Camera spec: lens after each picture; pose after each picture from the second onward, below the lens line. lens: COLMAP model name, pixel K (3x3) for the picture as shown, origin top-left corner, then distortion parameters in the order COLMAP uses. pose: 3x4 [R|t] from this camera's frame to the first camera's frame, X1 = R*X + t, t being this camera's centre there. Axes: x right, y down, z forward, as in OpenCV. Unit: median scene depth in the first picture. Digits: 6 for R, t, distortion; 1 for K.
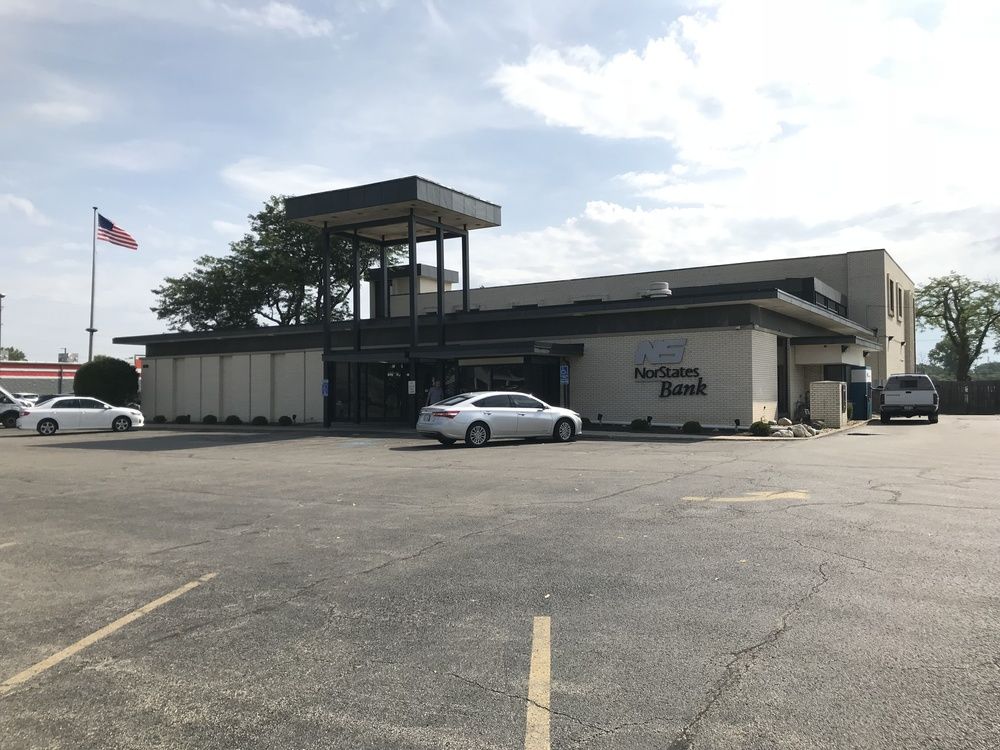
lens RADIAL K [[825.7, 0, 500.0], [0, 825.7, 375.0], [0, 0, 1]] dist [0.010208, -0.006540]
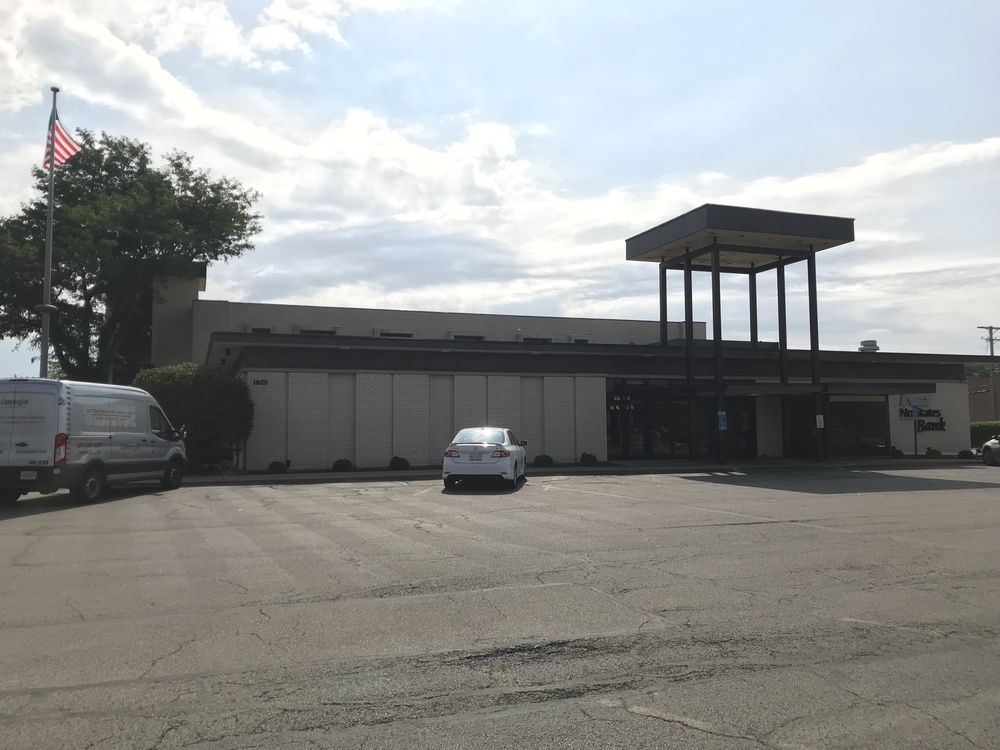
lens RADIAL K [[825.7, 0, 500.0], [0, 825.7, 375.0], [0, 0, 1]] dist [0.010208, -0.006540]
pose [[0.636598, 0.058282, 0.768990, -1.185849], [-0.018260, 0.998000, -0.060522, 0.027933], [-0.770980, 0.024487, 0.636389, 0.689836]]
